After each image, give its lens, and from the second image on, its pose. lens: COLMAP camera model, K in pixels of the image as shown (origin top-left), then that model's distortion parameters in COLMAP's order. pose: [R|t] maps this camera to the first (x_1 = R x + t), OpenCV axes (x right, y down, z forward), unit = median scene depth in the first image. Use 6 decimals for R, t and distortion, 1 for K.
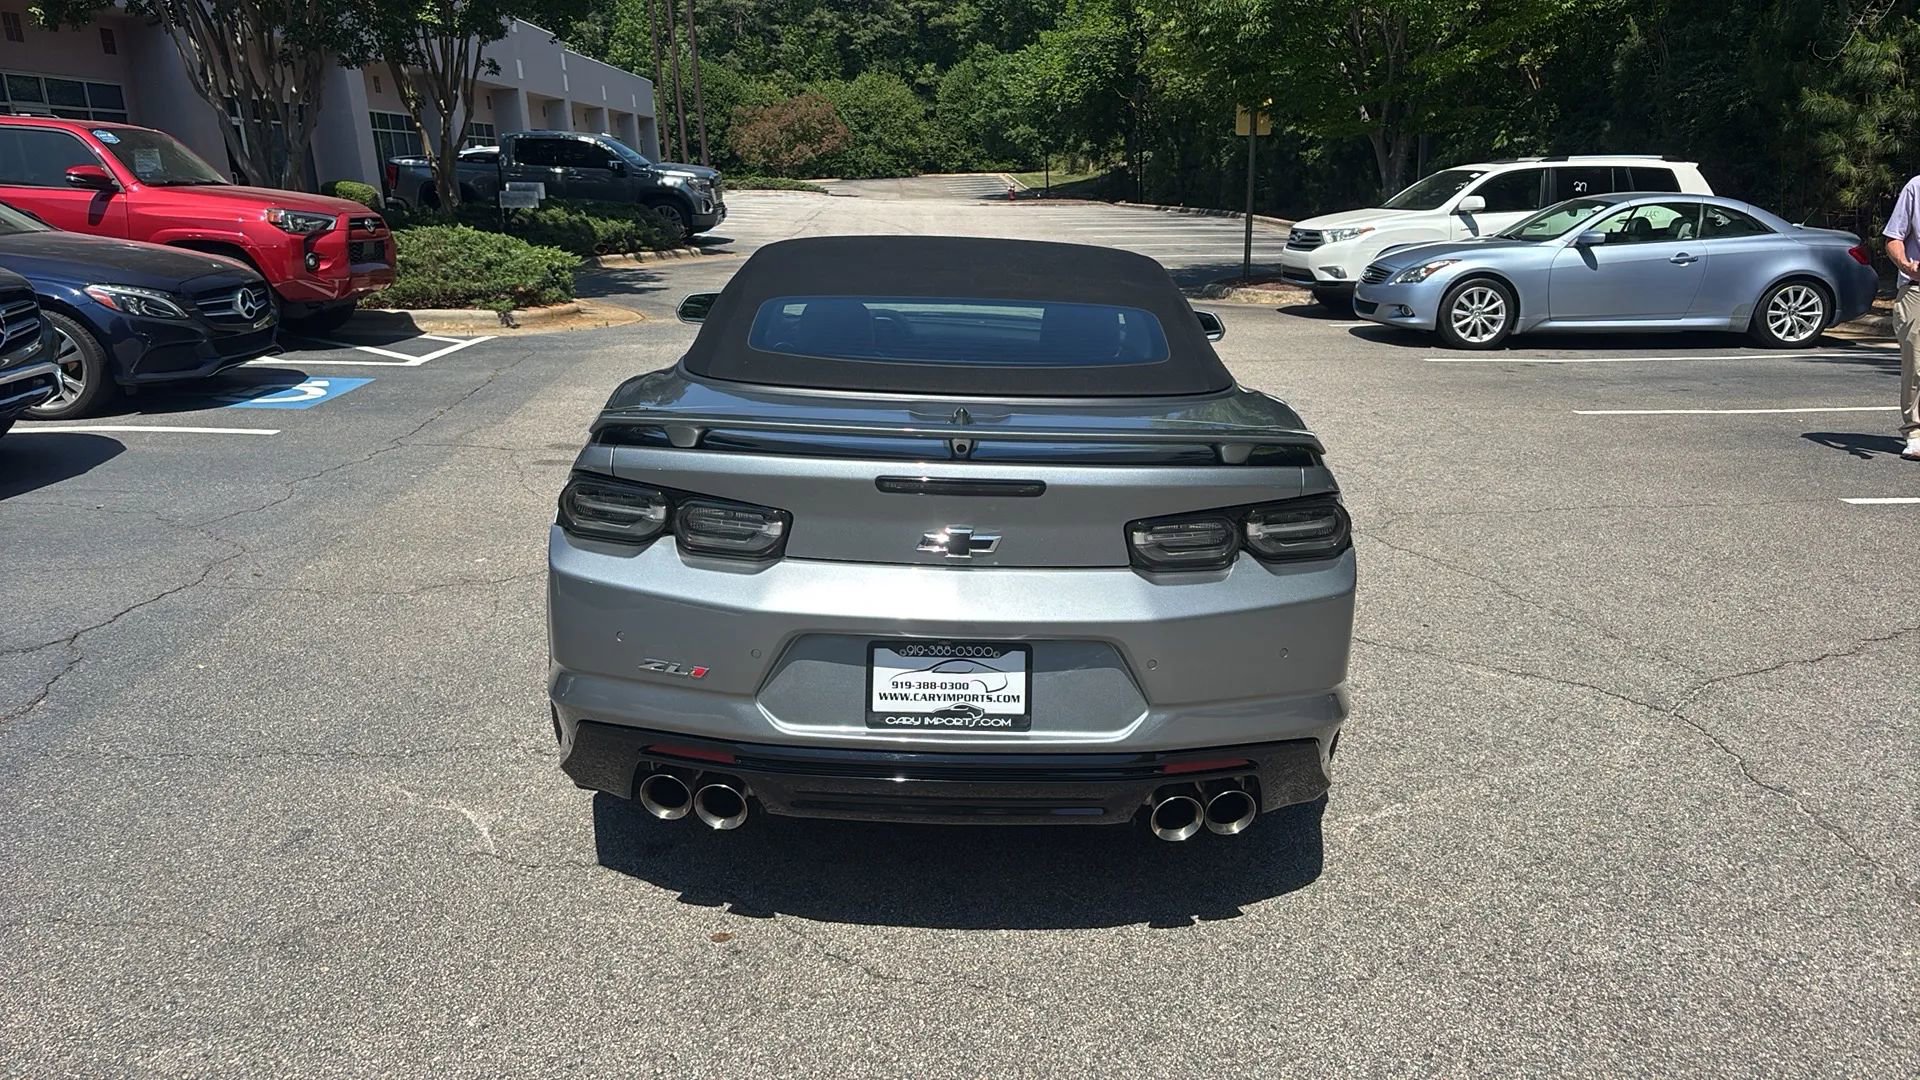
lens RADIAL K [[1401.1, 0, 972.5], [0, 1401.1, 530.4], [0, 0, 1]] dist [0.034790, -0.046806]
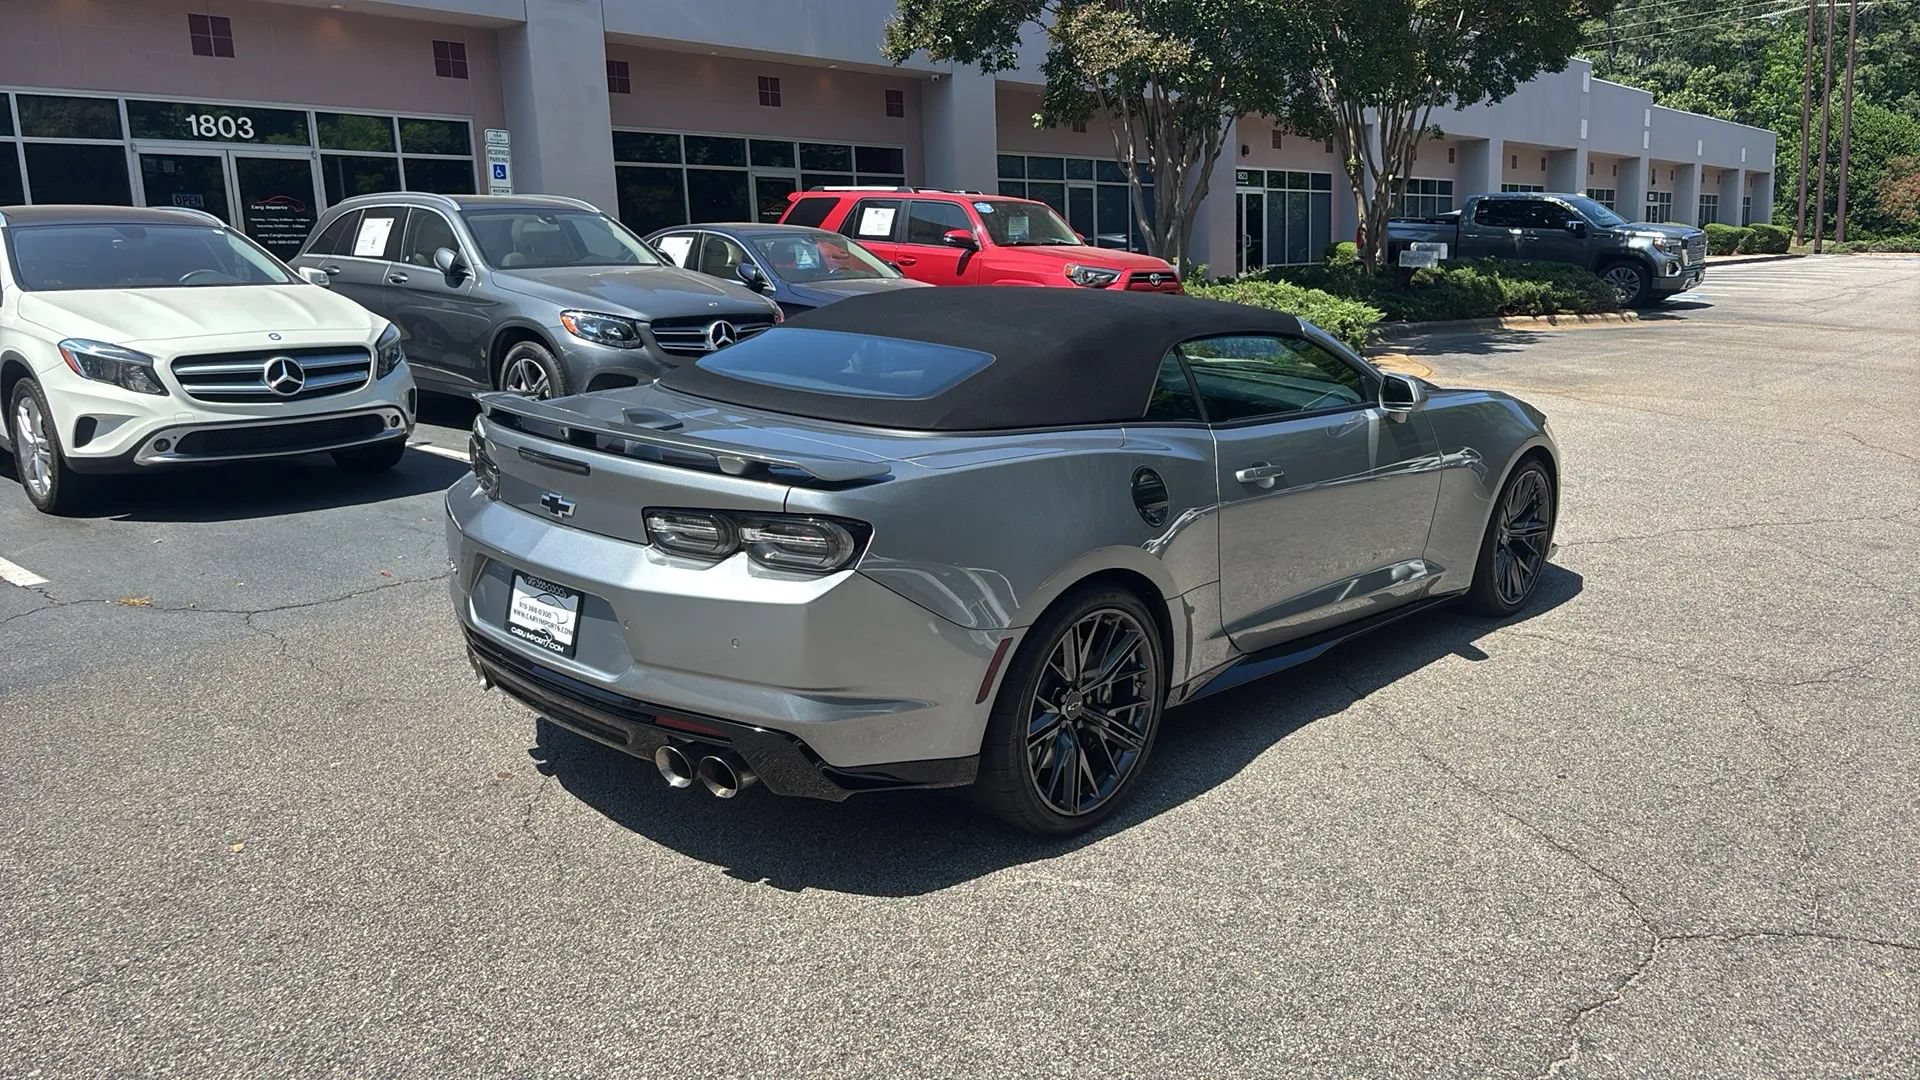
lens RADIAL K [[1401.1, 0, 961.4], [0, 1401.1, 540.3], [0, 0, 1]] dist [0.034790, -0.046806]
pose [[0.716433, 0.144519, -0.682523, 0.372336], [-0.168887, 0.985138, 0.031317, -0.020376], [0.676905, 0.092833, 0.730193, 0.096794]]
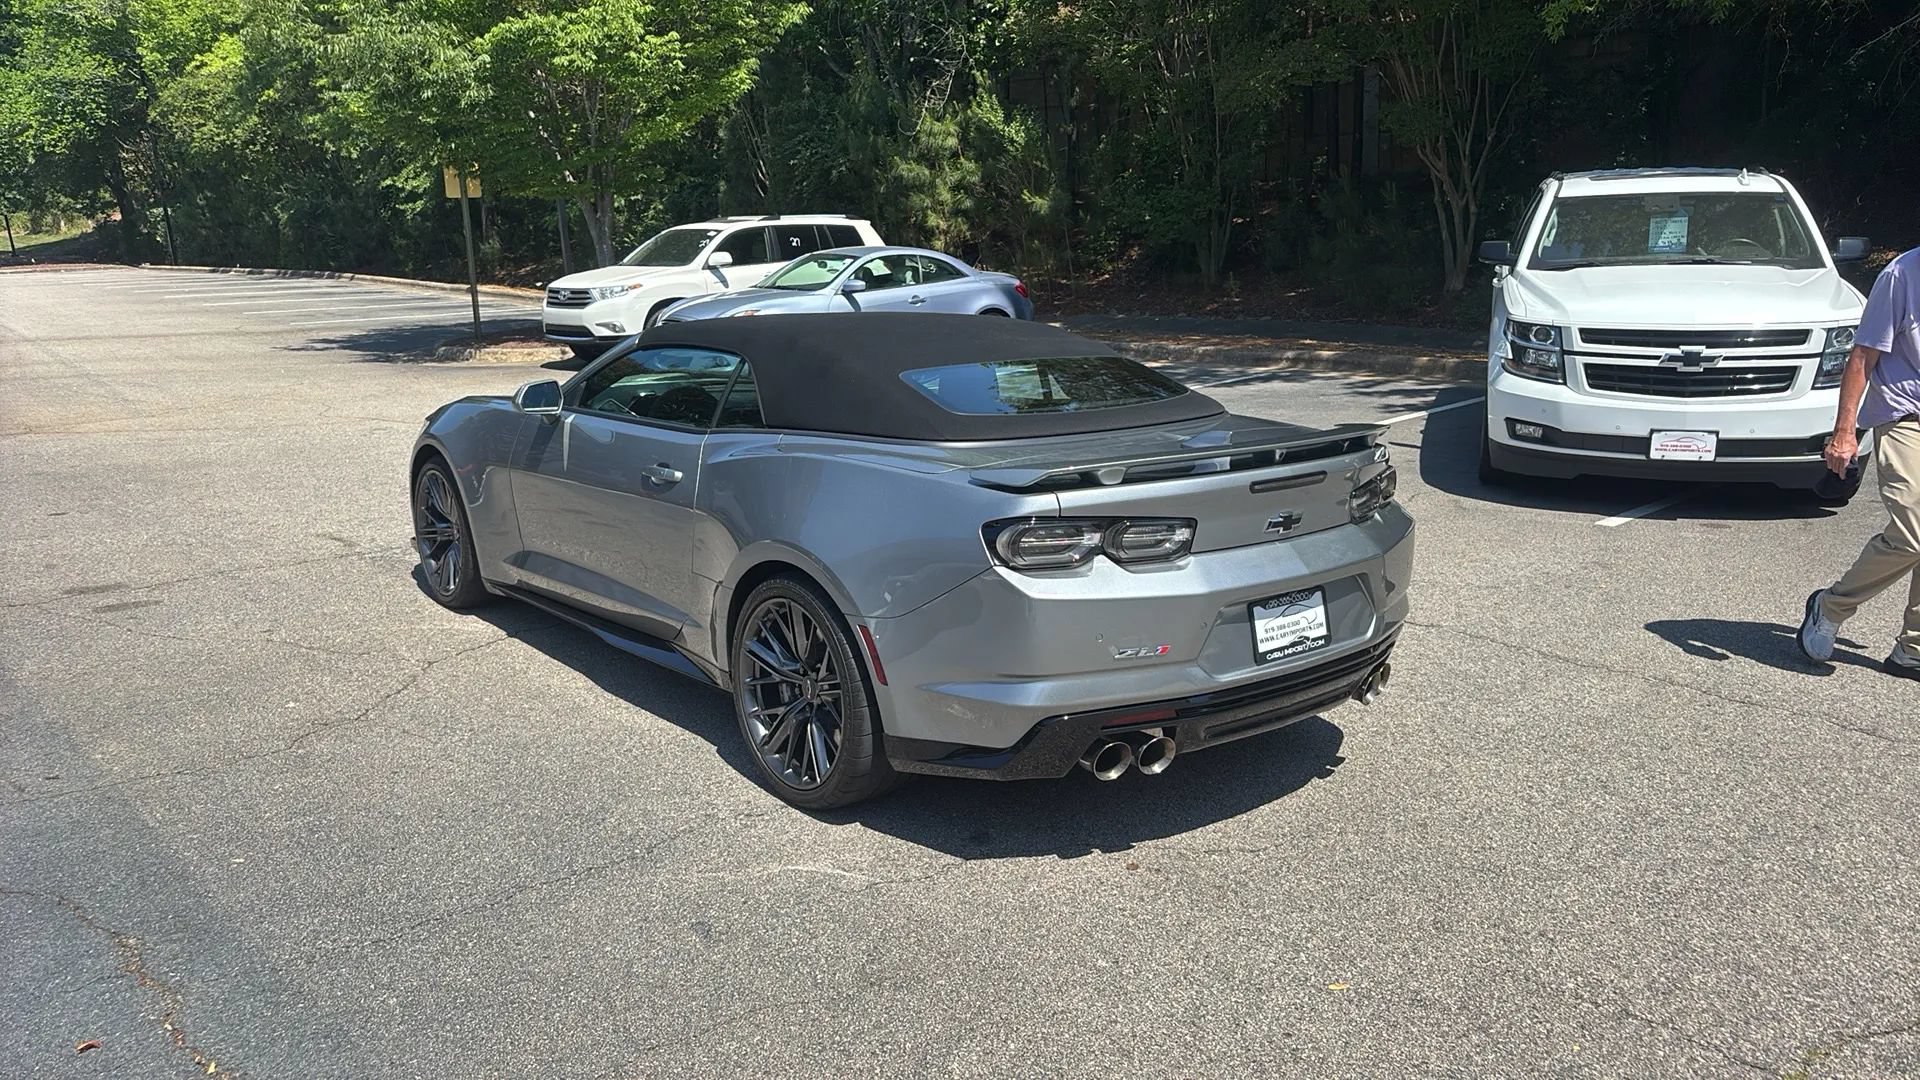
lens RADIAL K [[1401.1, 0, 960.0], [0, 1401.1, 544.0], [0, 0, 1]] dist [0.034790, -0.046806]
pose [[0.783038, -0.155413, 0.602245, -0.360333], [0.170426, 0.984833, 0.032555, -0.023089], [-0.598170, 0.077146, 0.797647, 0.021820]]
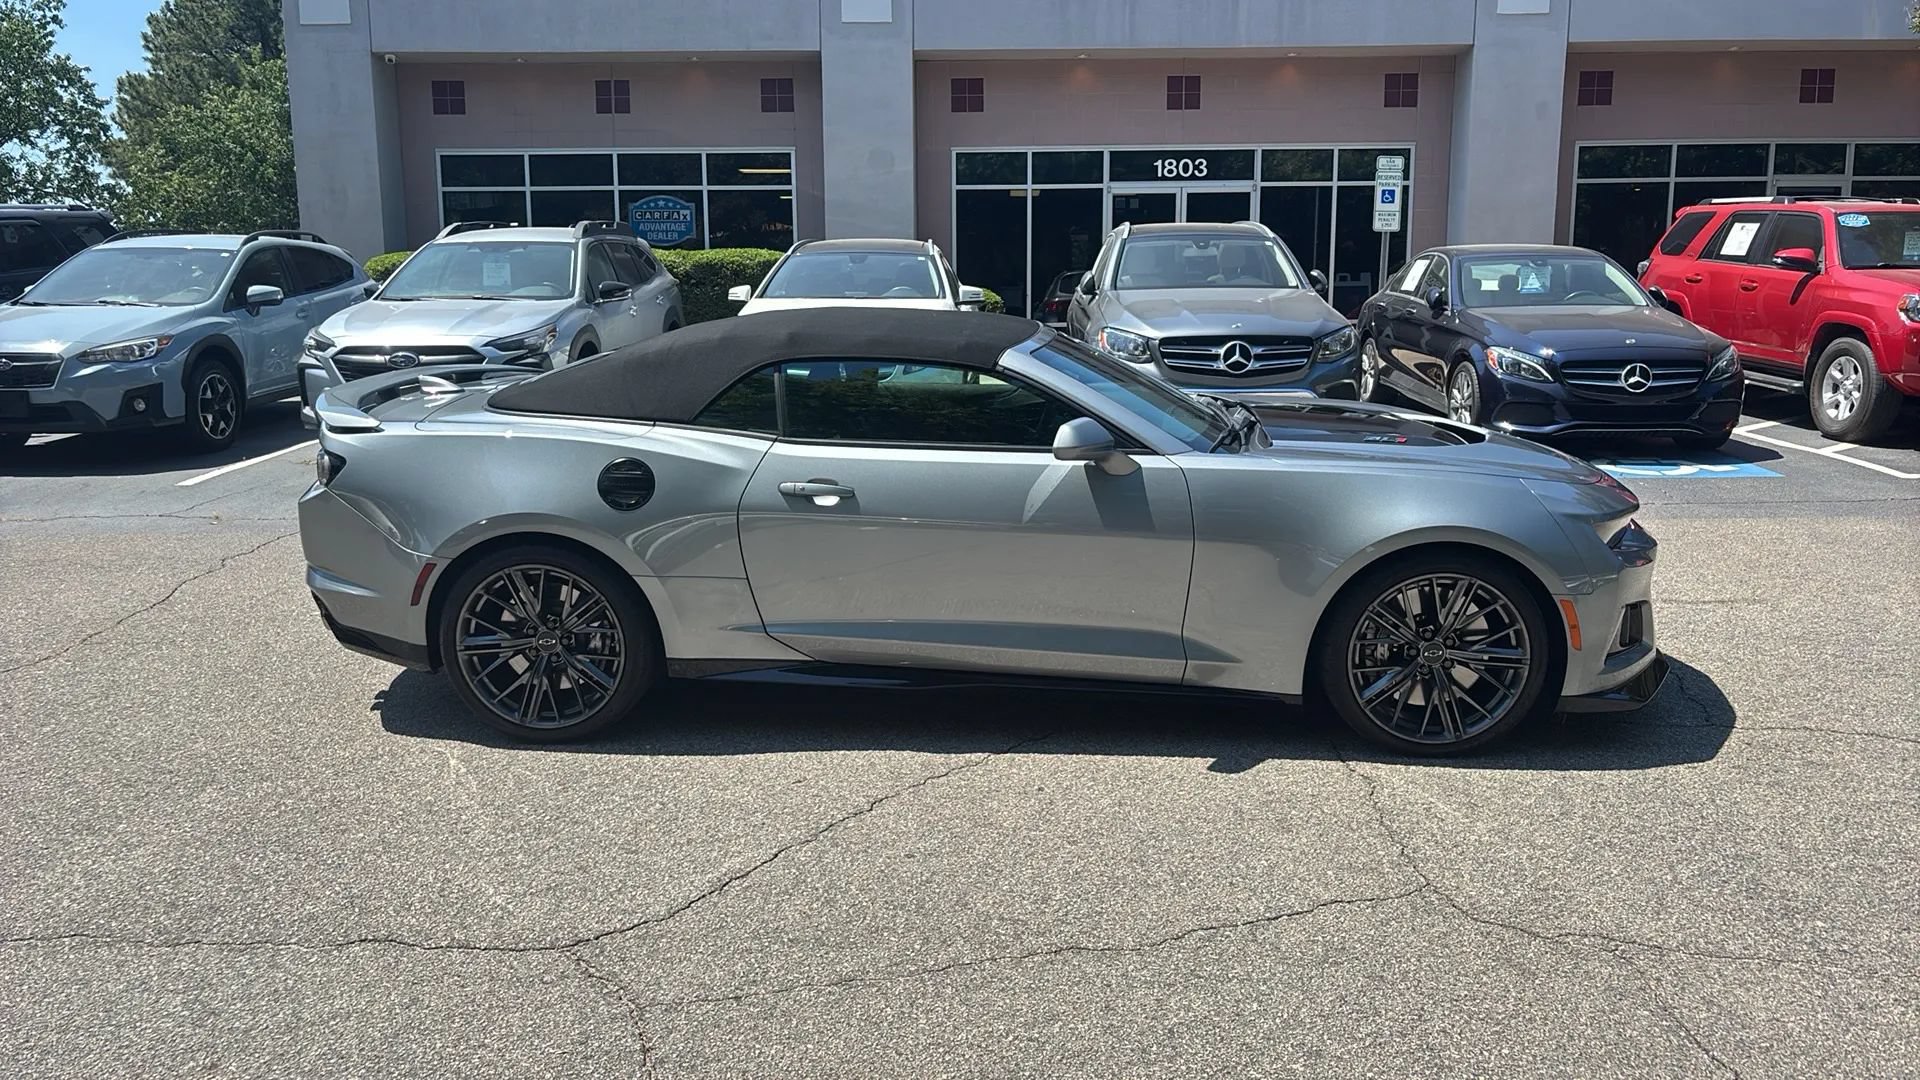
lens RADIAL K [[1401.1, 0, 956.5], [0, 1401.1, 545.9], [0, 0, 1]] dist [0.034790, -0.046806]
pose [[-0.104251, 0.196593, -0.974927, 0.617213], [-0.242805, 0.945576, 0.216638, -0.154936], [0.964457, 0.259302, -0.050843, 0.626925]]
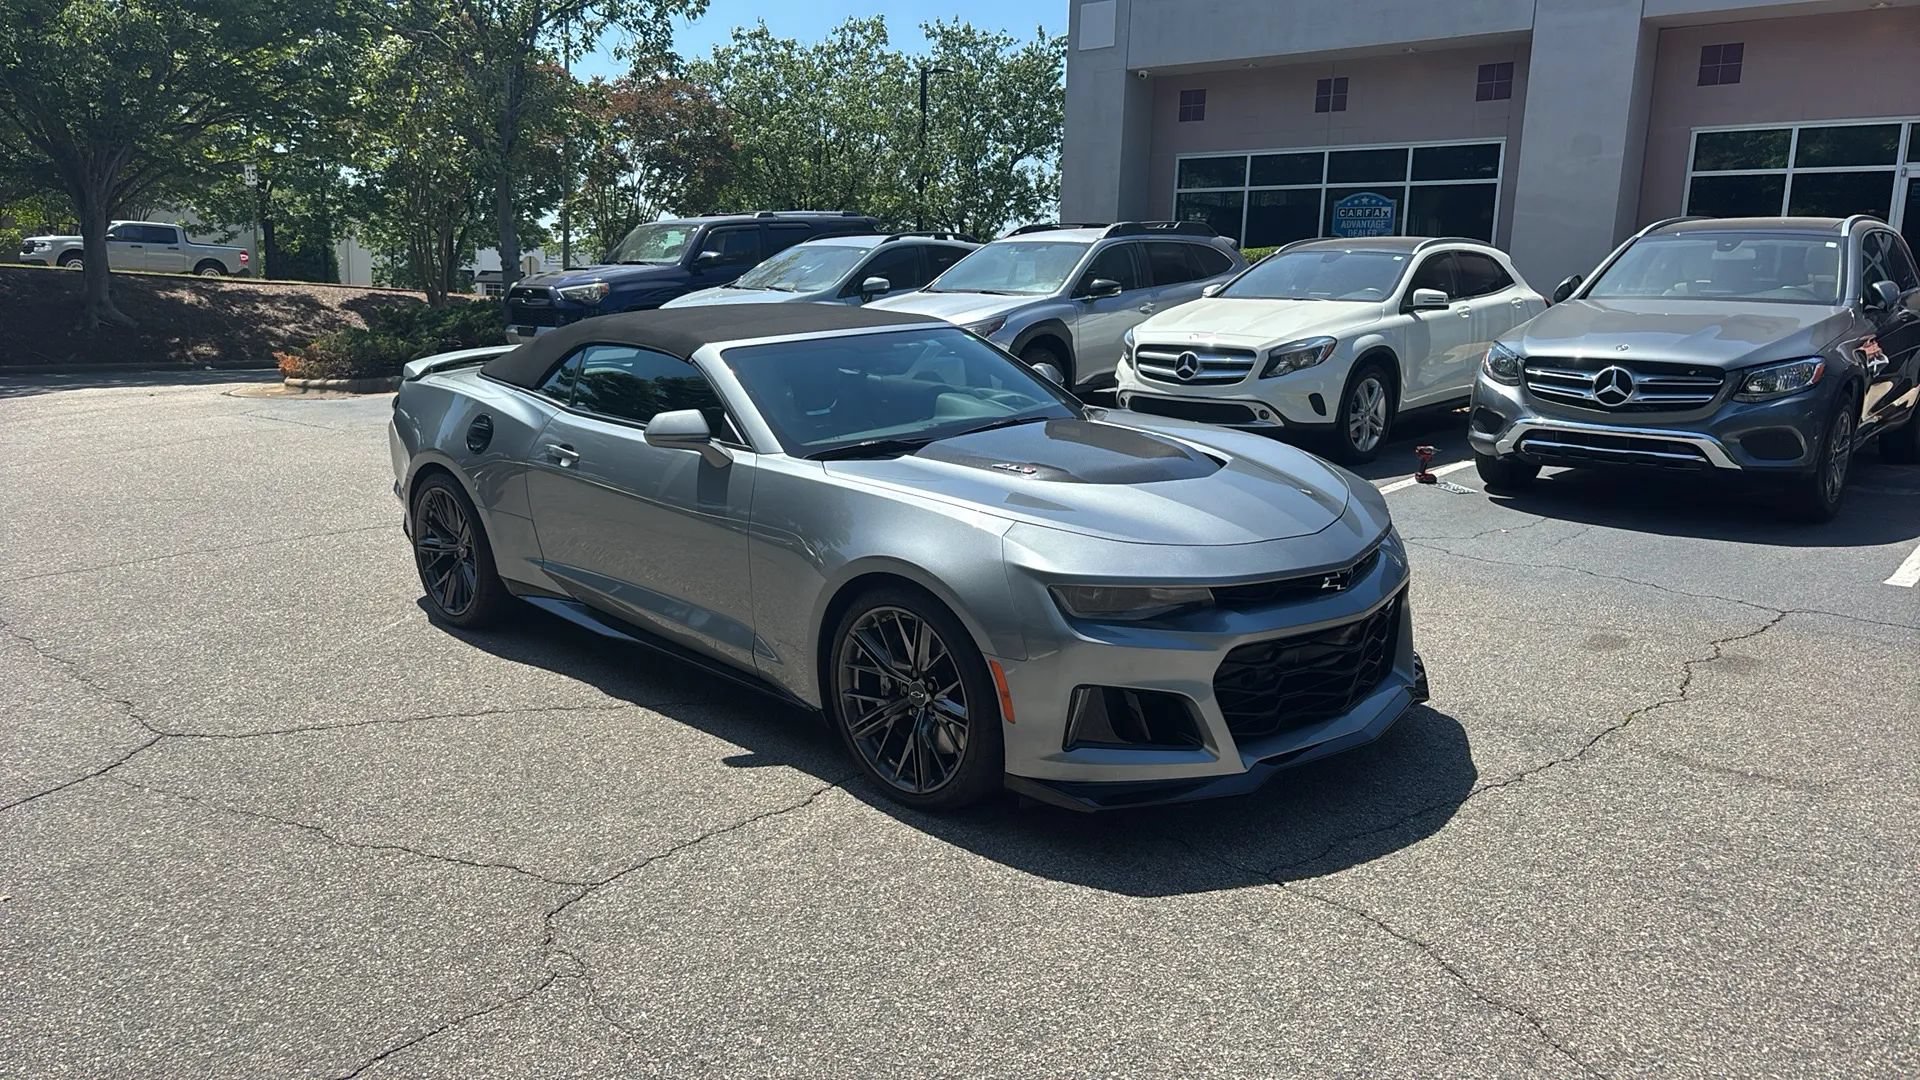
lens RADIAL K [[1401.1, 0, 953.4], [0, 1401.1, 541.0], [0, 0, 1]] dist [0.034790, -0.046806]
pose [[-0.731904, 0.129690, -0.668952, 0.400265], [-0.176359, 0.912217, 0.369806, -0.276950], [0.658190, 0.388639, -0.644784, 1.085232]]
